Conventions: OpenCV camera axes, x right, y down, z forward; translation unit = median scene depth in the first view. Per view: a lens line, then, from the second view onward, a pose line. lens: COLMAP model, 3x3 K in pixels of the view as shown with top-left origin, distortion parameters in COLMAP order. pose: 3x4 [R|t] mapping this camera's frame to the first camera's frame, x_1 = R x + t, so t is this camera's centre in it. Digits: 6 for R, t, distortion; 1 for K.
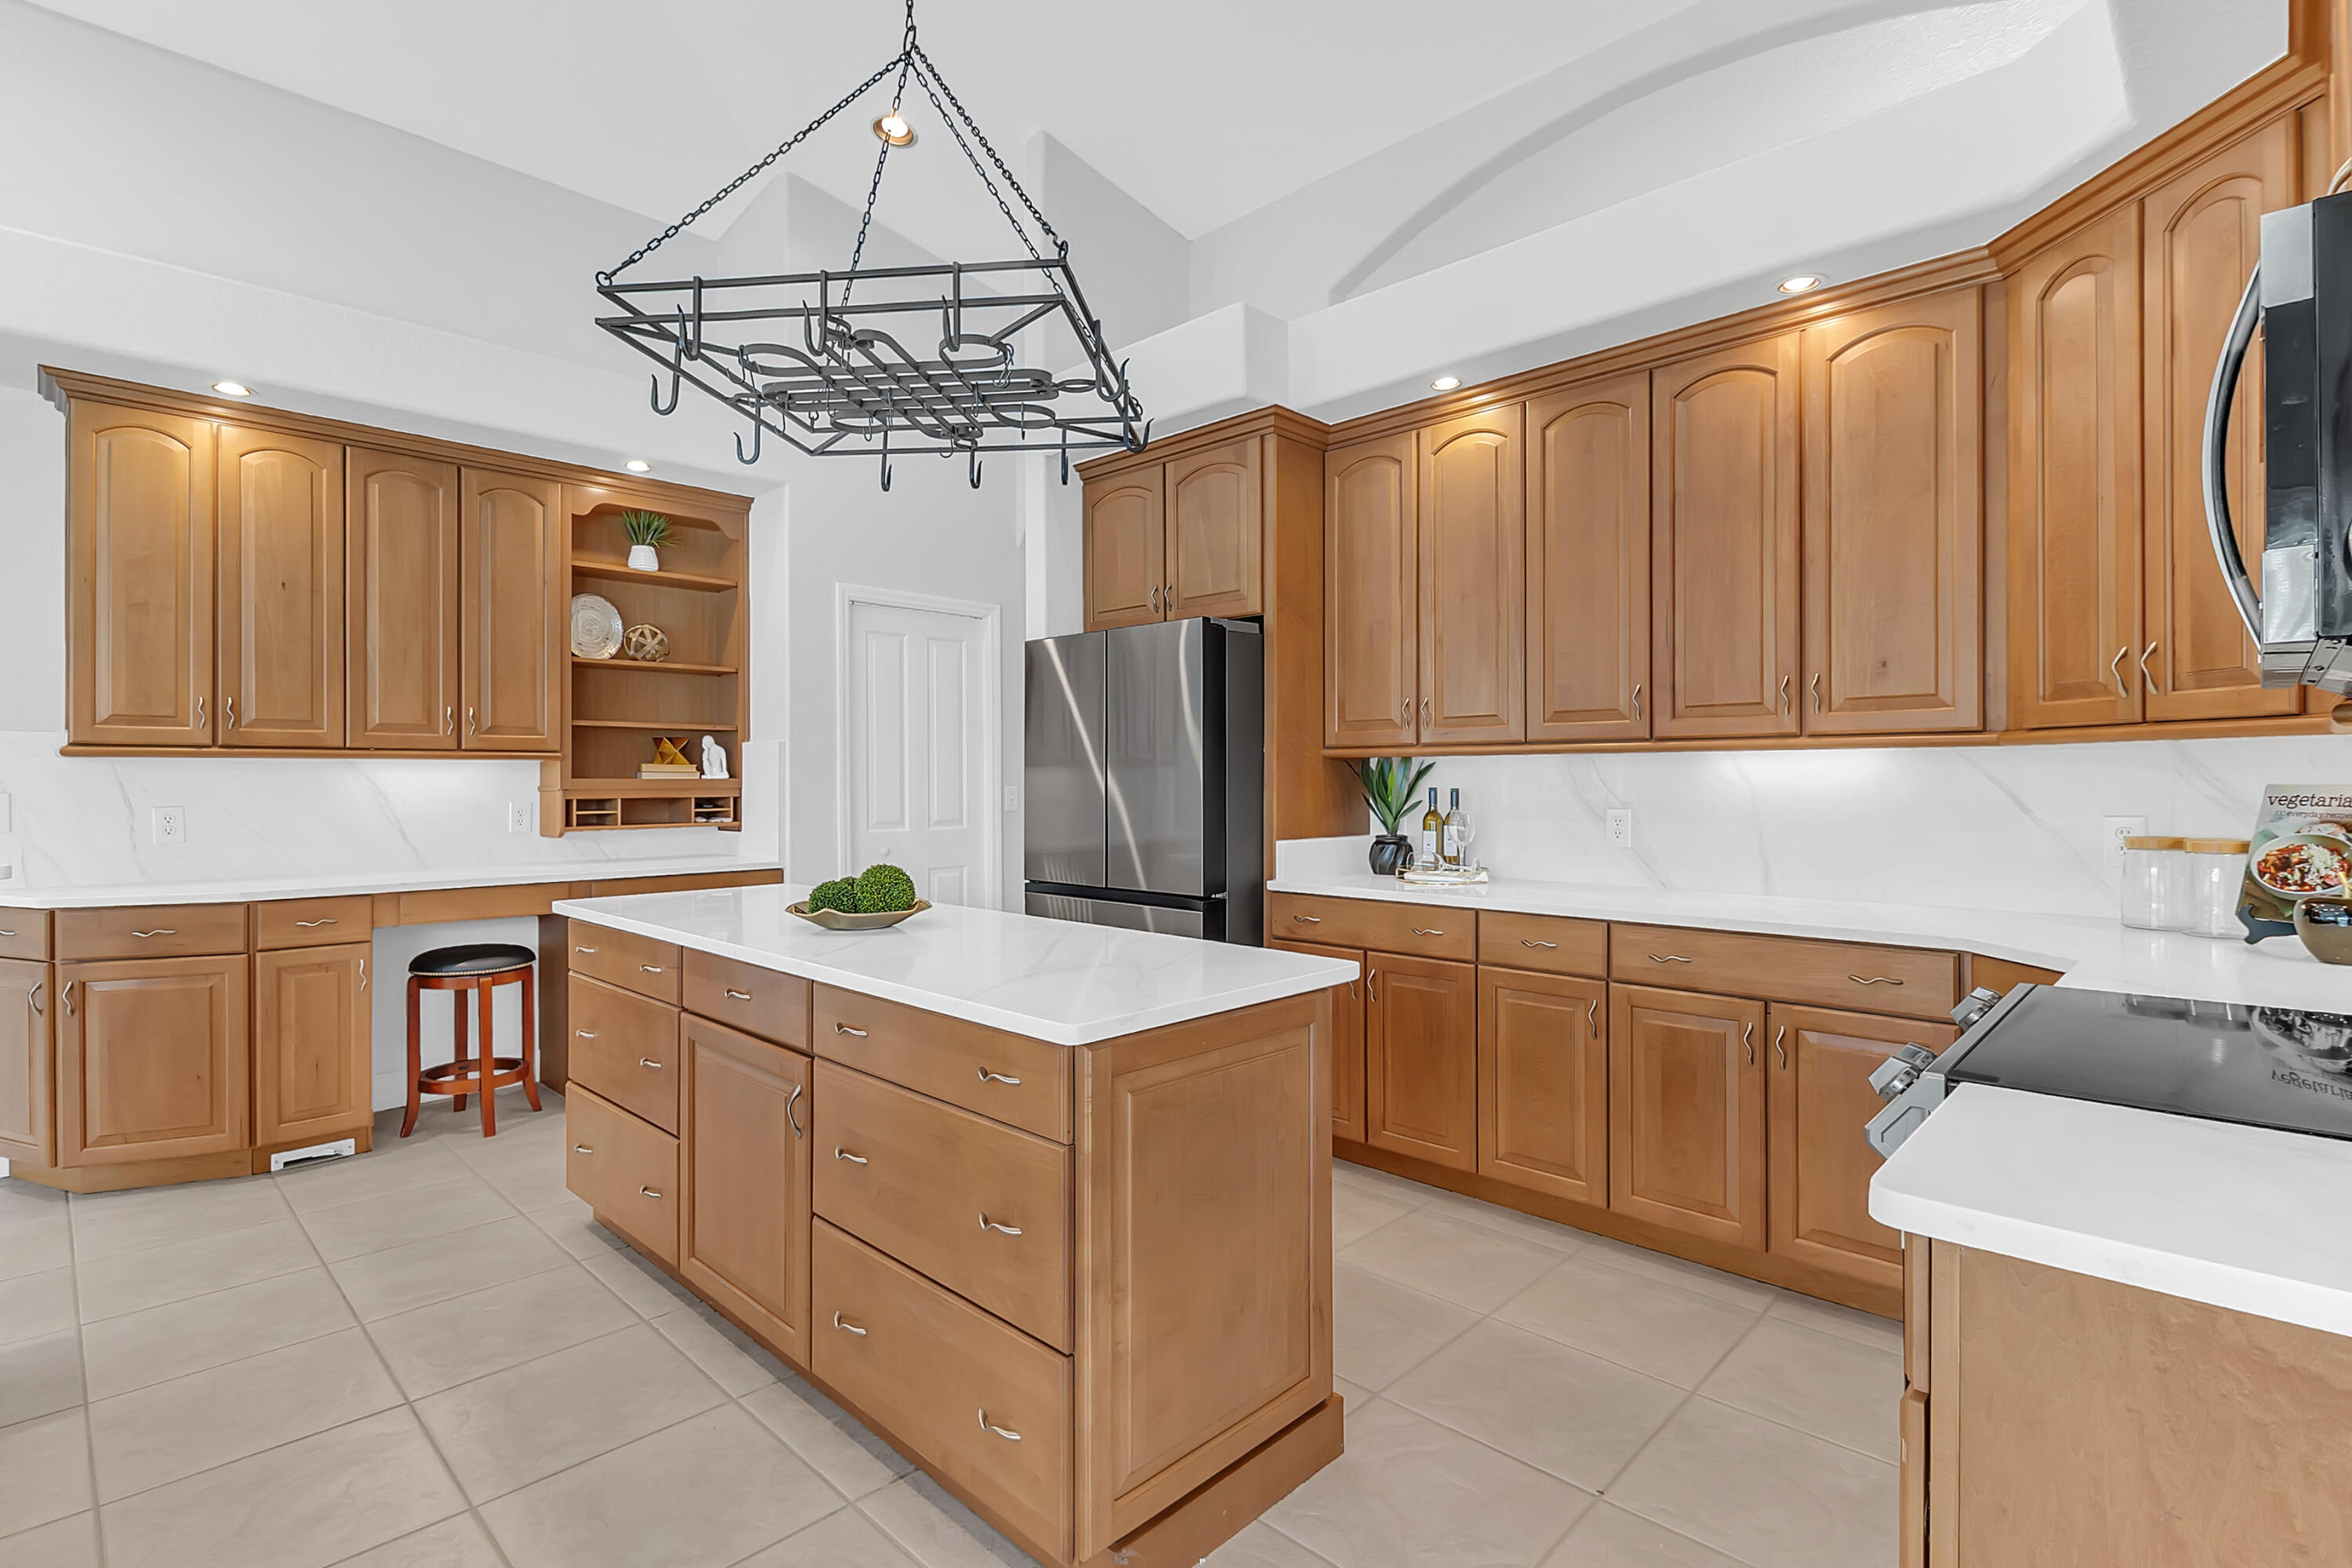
lens RADIAL K [[1107.5, 0, 1189.6], [0, 1107.5, 779.3], [0, 0, 1]] dist [0.001352, -0.000109]
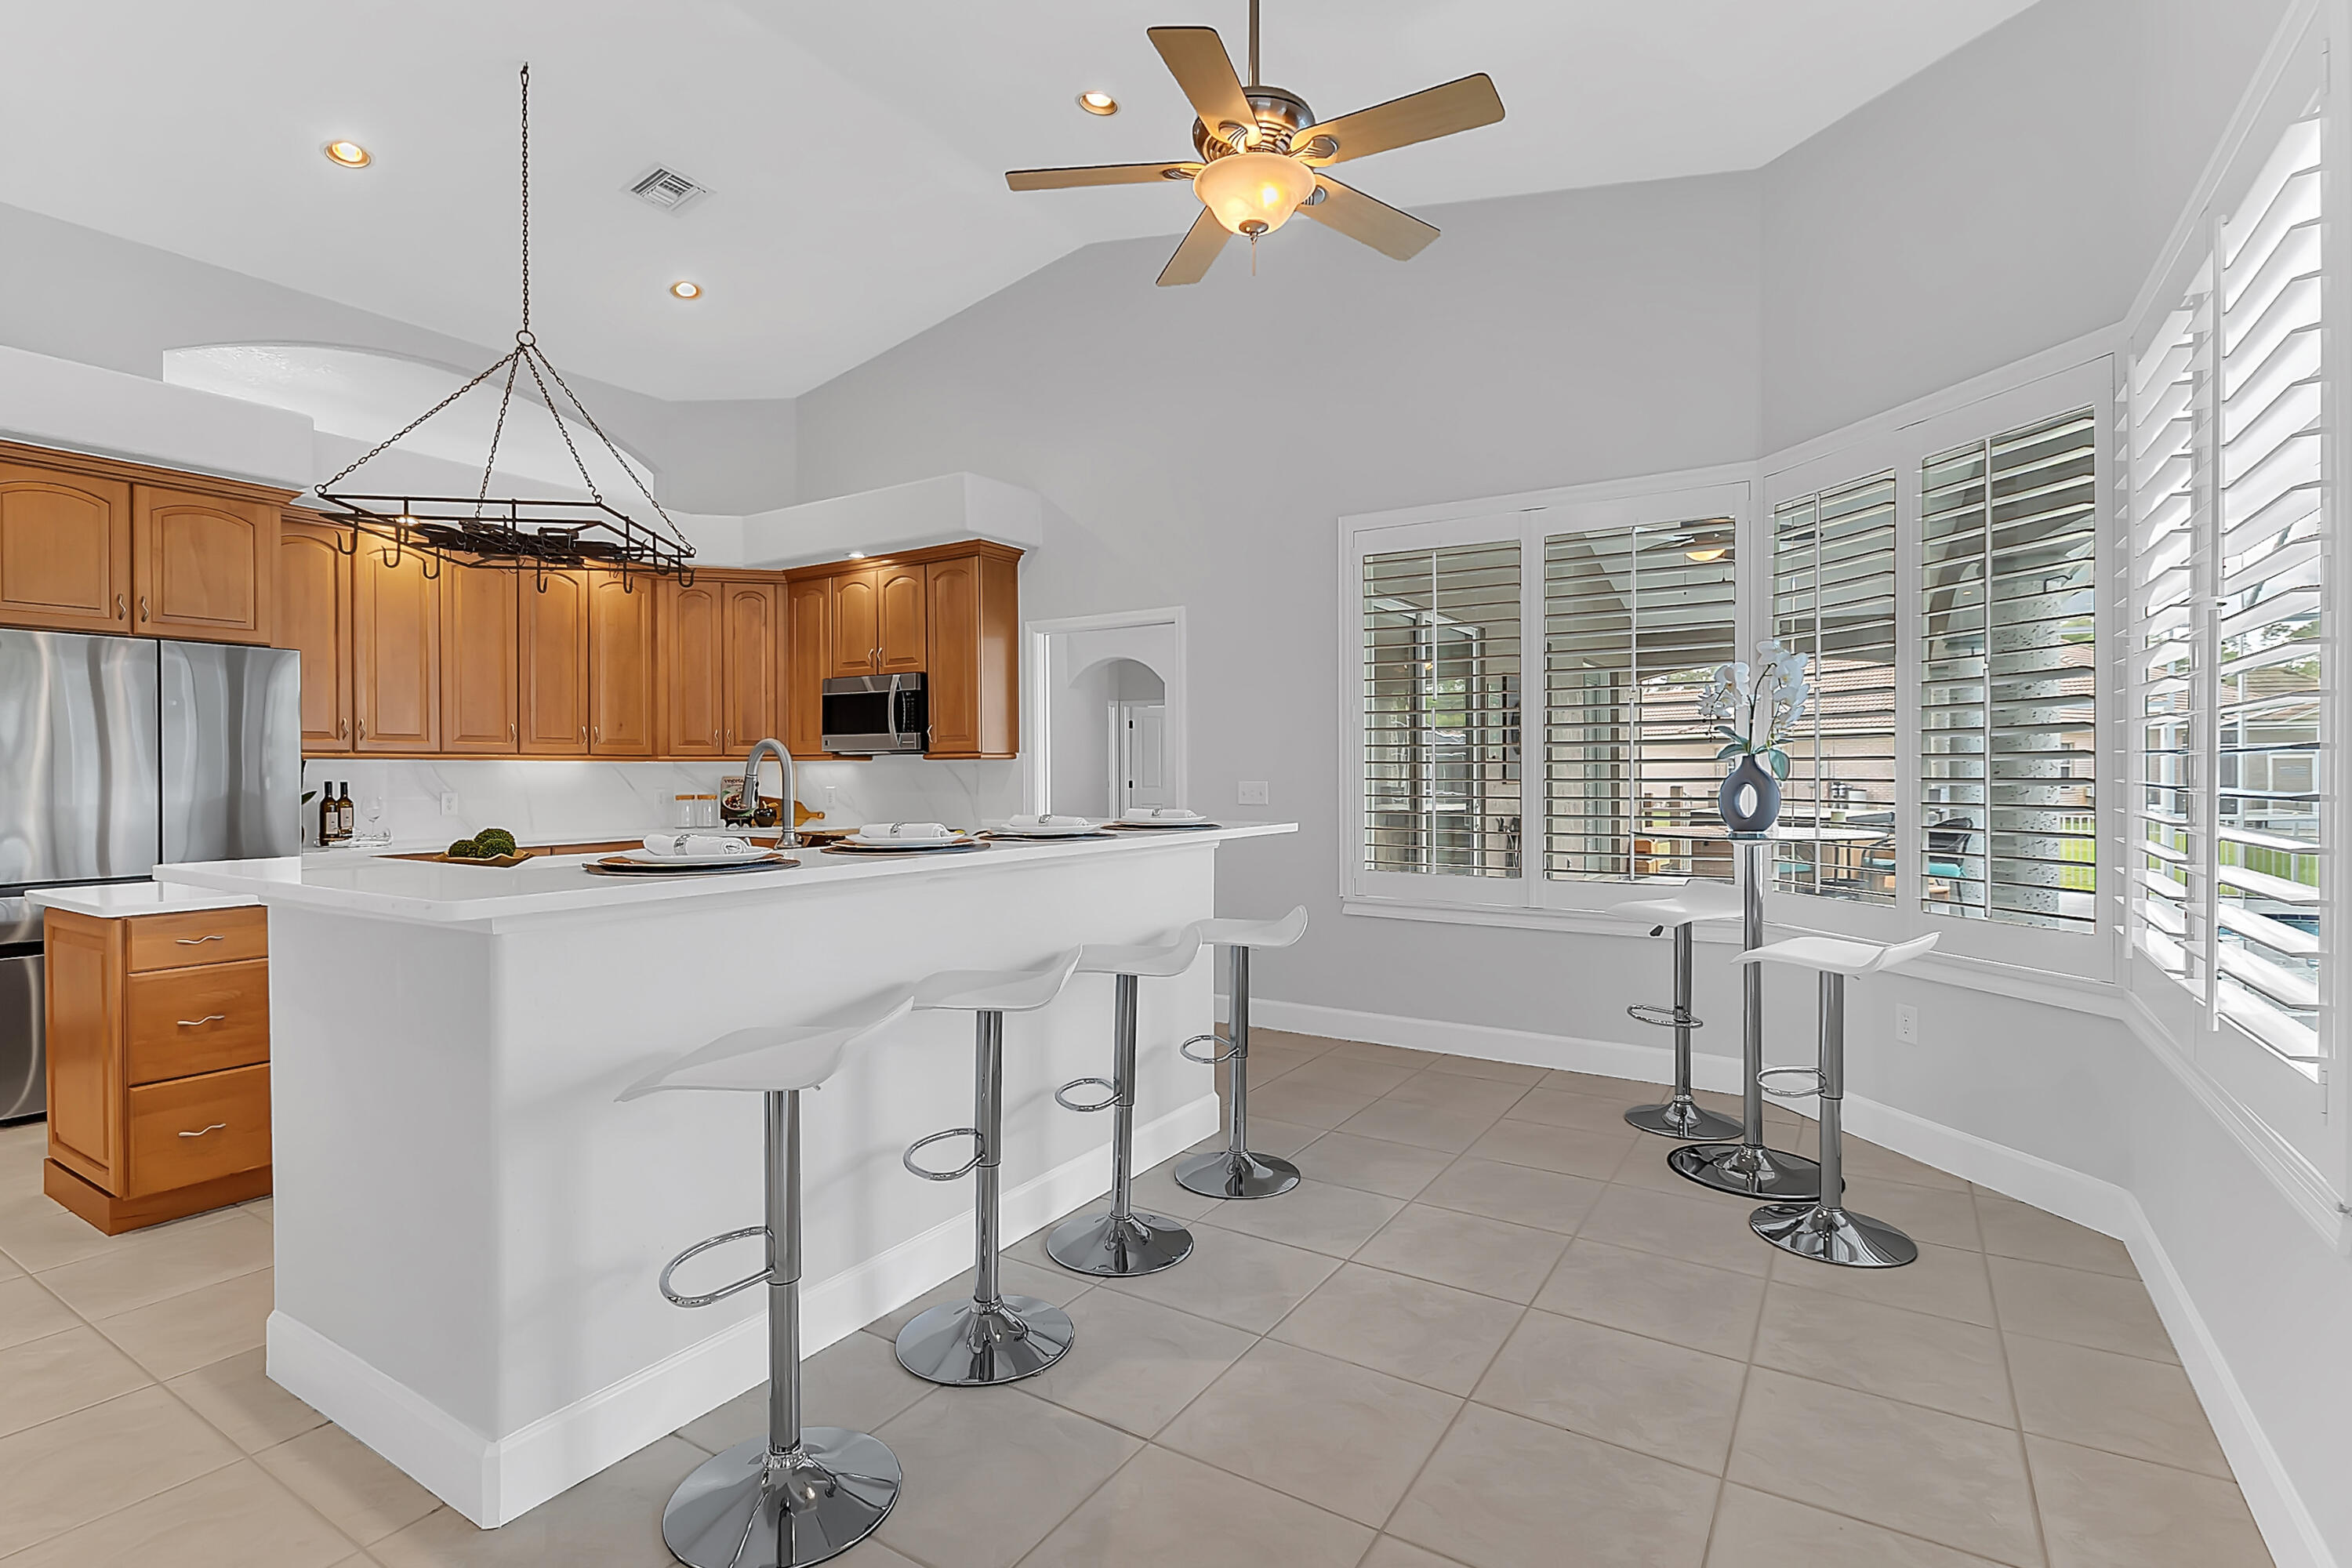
lens RADIAL K [[1121.5, 0, 1155.4], [0, 1121.5, 777.7], [0, 0, 1]] dist [0.003239, 0.000072]
pose [[-0.193763, -0.004394, 0.981039, -1.581866], [0.004202, 0.999977, 0.005309, -0.000866], [-0.981039, 0.005151, -0.193740, 0.290748]]
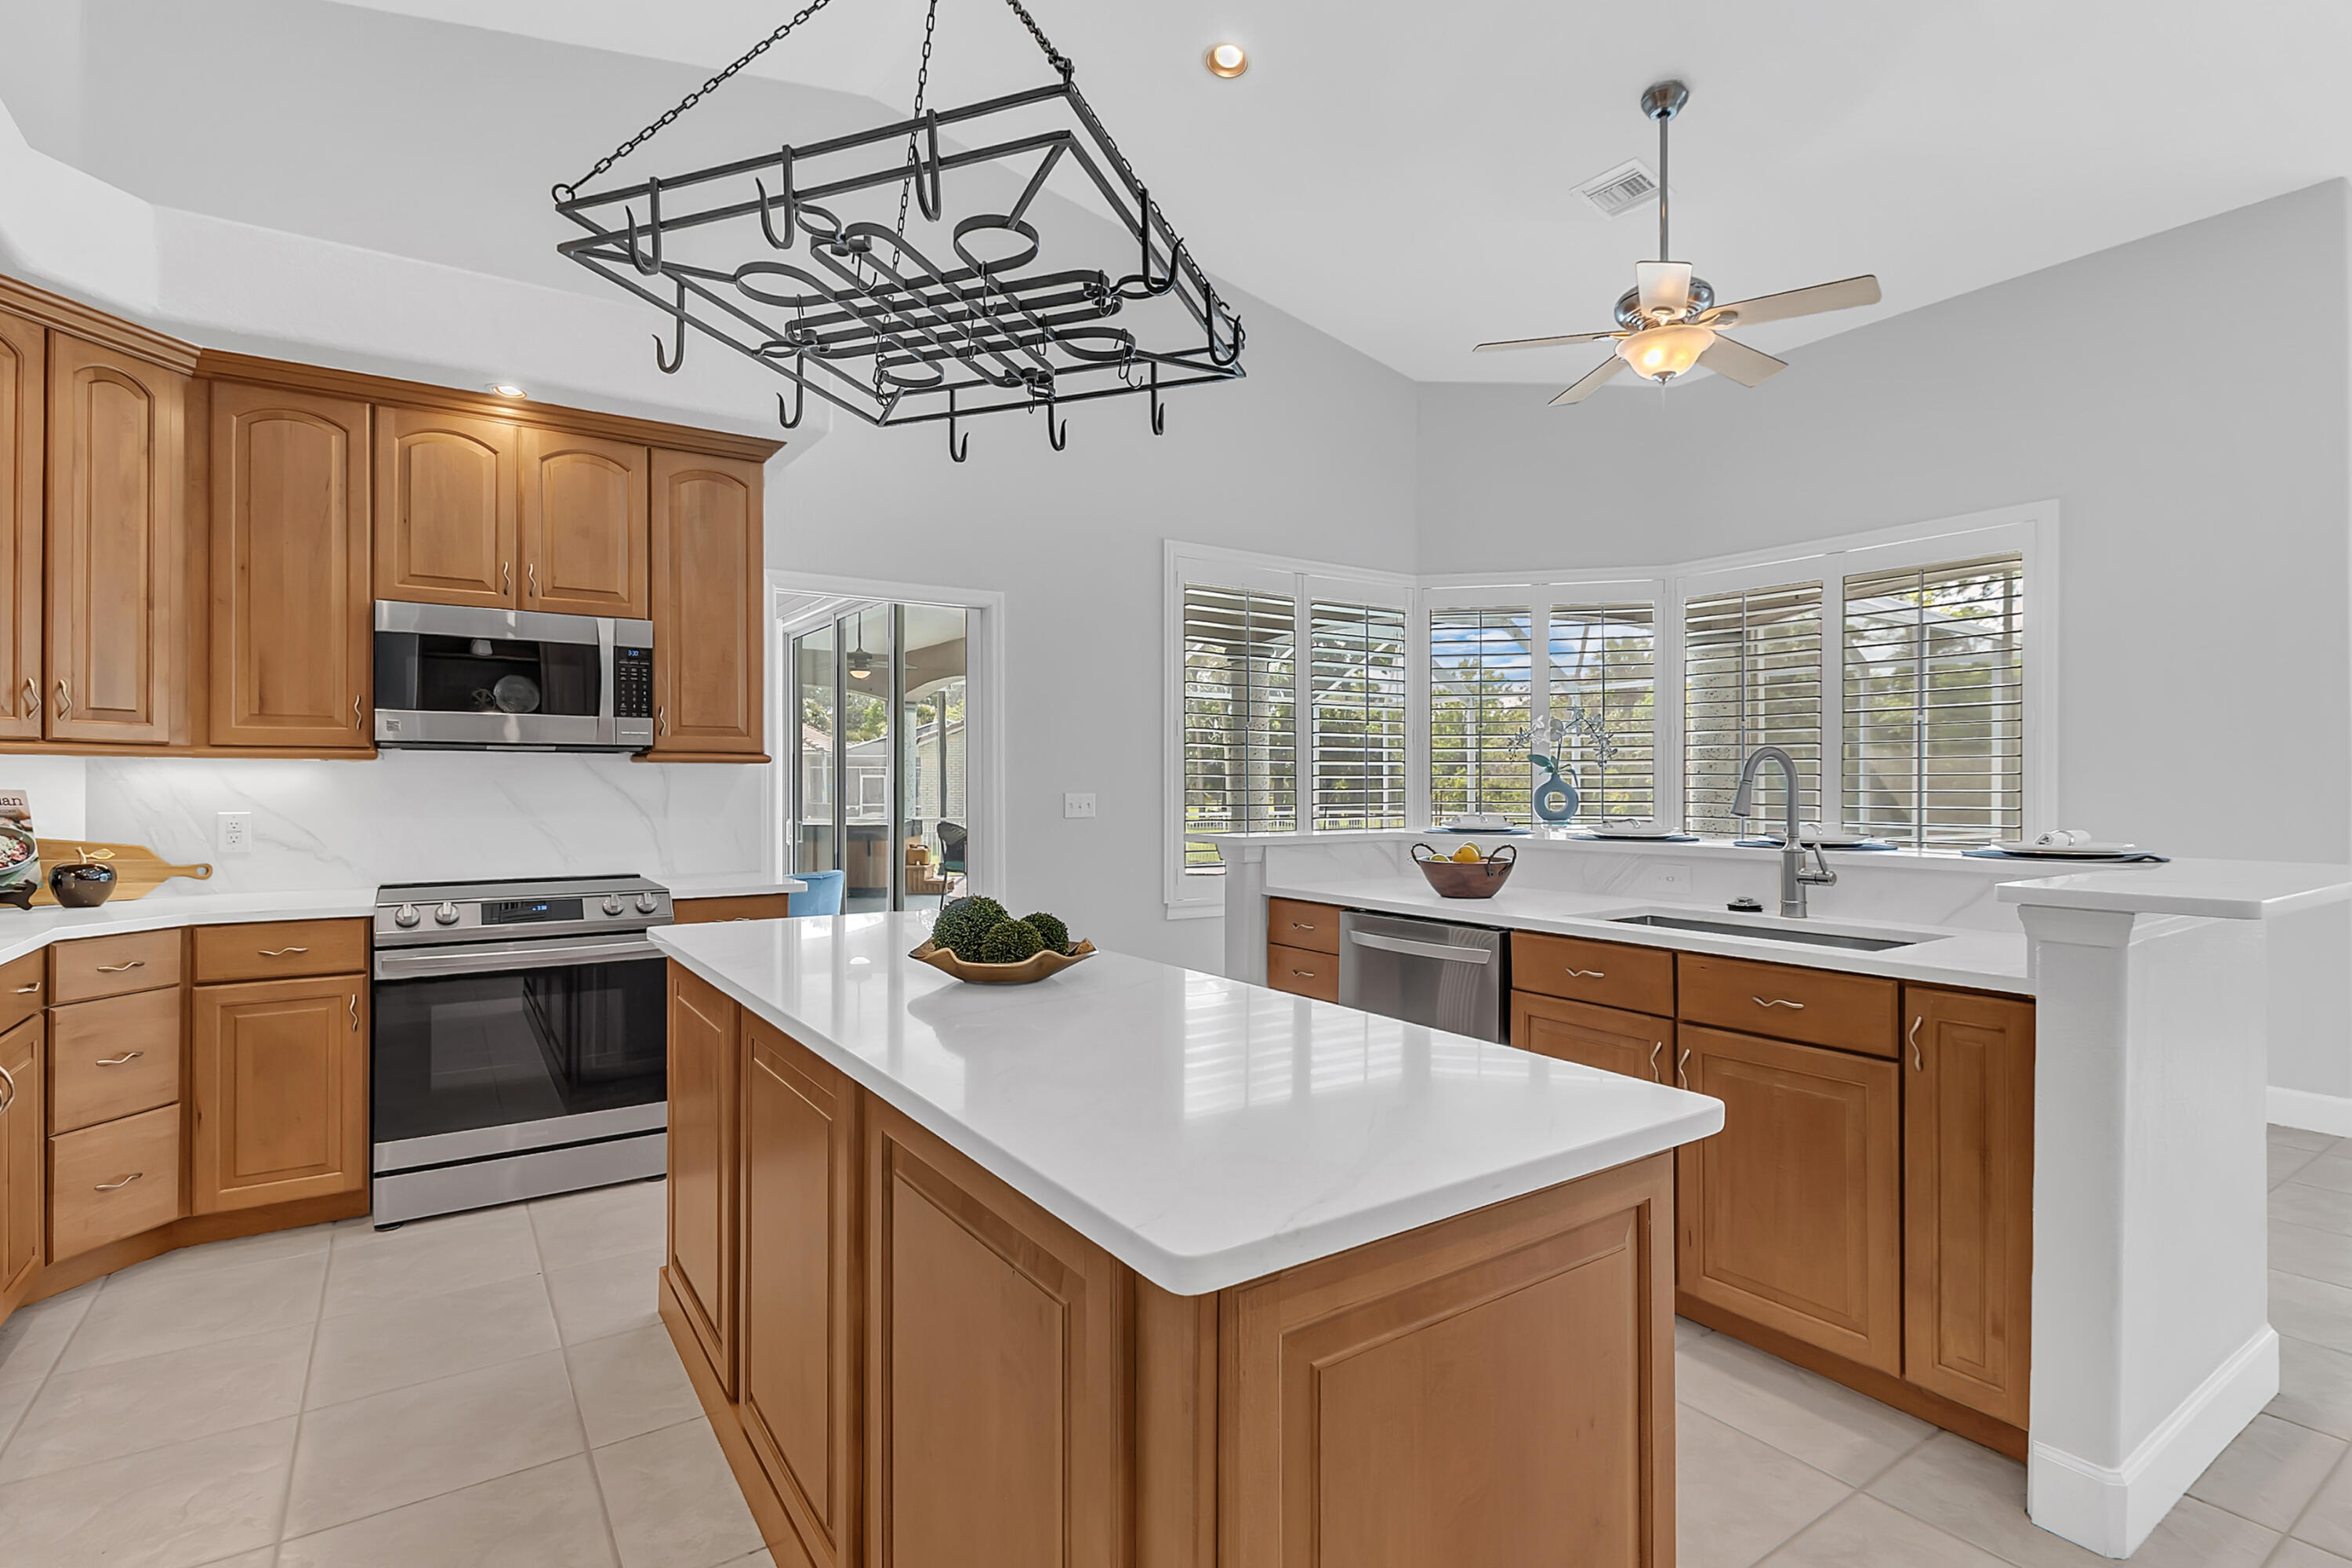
lens RADIAL K [[1159.3, 0, 1129.7], [0, 1159.3, 779.9], [0, 0, 1]] dist [0.002251, -0.012613]
pose [[-0.978639, 0.001738, 0.205579, -0.403156], [0.000721, 0.999987, -0.005020, 0.001425], [-0.205585, -0.004764, -0.978628, 1.366817]]
